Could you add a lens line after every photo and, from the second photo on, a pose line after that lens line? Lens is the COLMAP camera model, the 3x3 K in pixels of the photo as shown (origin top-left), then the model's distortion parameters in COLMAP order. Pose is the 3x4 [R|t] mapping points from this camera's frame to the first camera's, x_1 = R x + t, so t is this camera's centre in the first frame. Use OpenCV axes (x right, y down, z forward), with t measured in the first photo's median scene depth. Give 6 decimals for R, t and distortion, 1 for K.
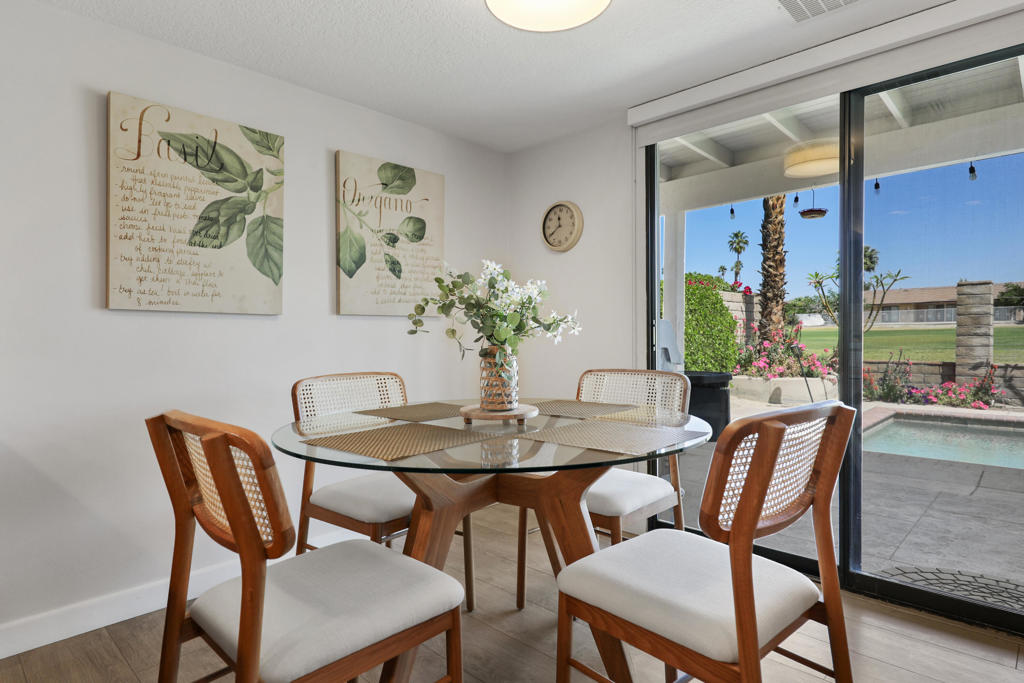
lens RADIAL K [[568.4, 0, 508.2], [0, 568.4, 341.1], [0, 0, 1]] dist [0.014934, 0.000083]
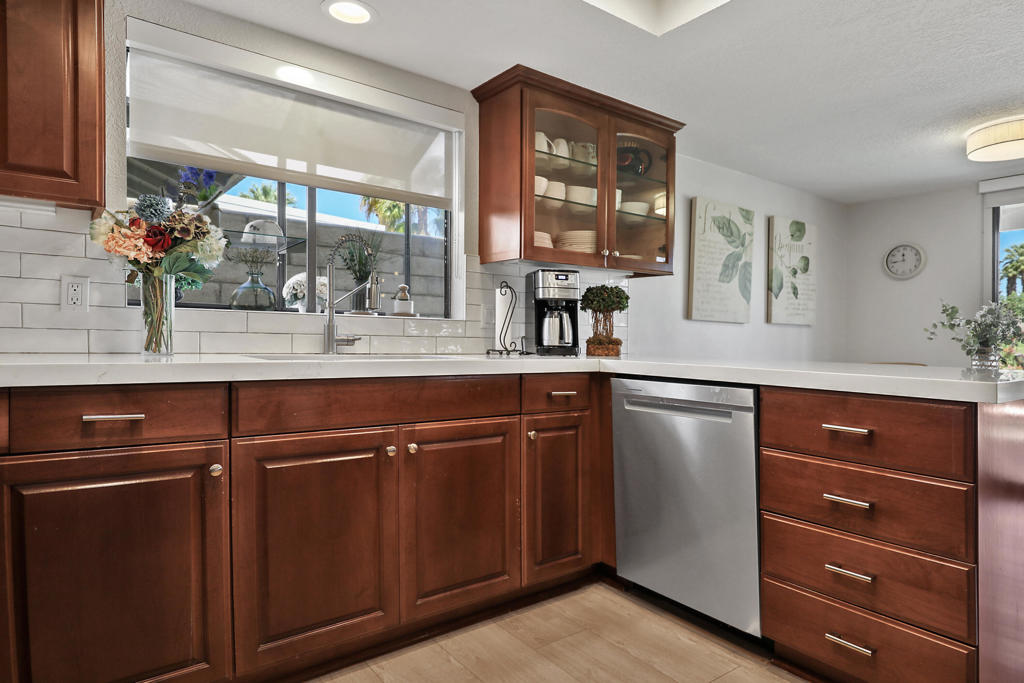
lens RADIAL K [[595.1, 0, 484.4], [0, 595.1, 328.3], [0, 0, 1]] dist [-0.001146, 0.000589]
pose [[0.980907, 0.027428, -0.192533, -0.730047], [-0.031082, 0.999389, -0.015984, 0.015636], [0.191977, 0.021663, 0.981160, -0.694305]]
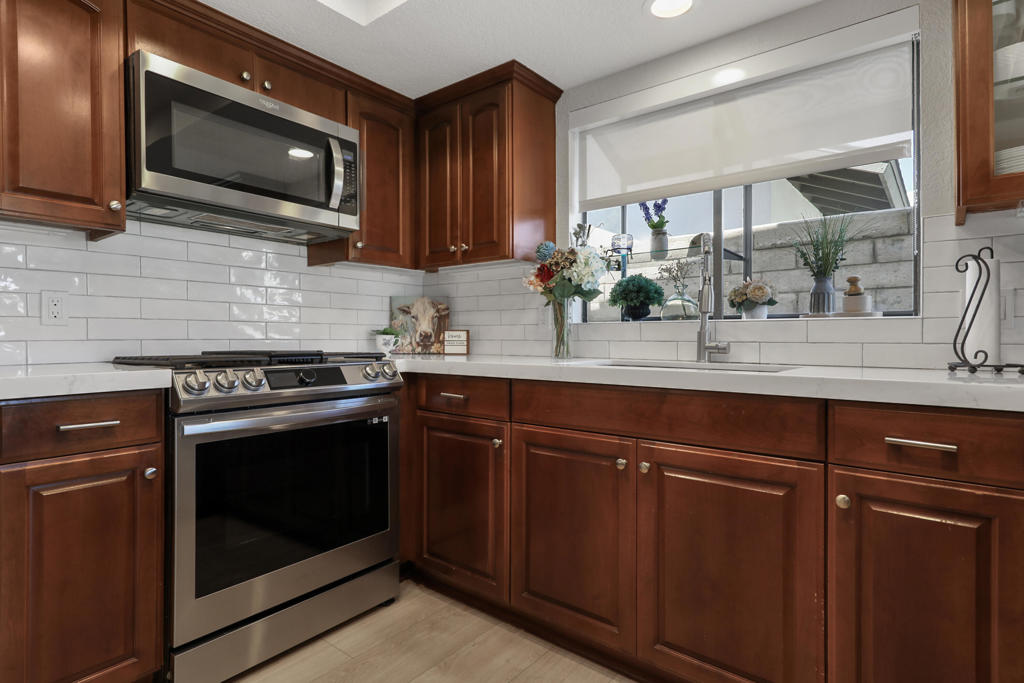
lens RADIAL K [[525.3, 0, 509.3], [0, 525.3, 343.7], [0, 0, 1]] dist [0.009382, 0.000981]
pose [[0.073266, 0.019272, -0.997126, -0.393182], [-0.007700, 0.999794, 0.018757, 0.008334], [0.997283, 0.006303, 0.073399, -0.185468]]
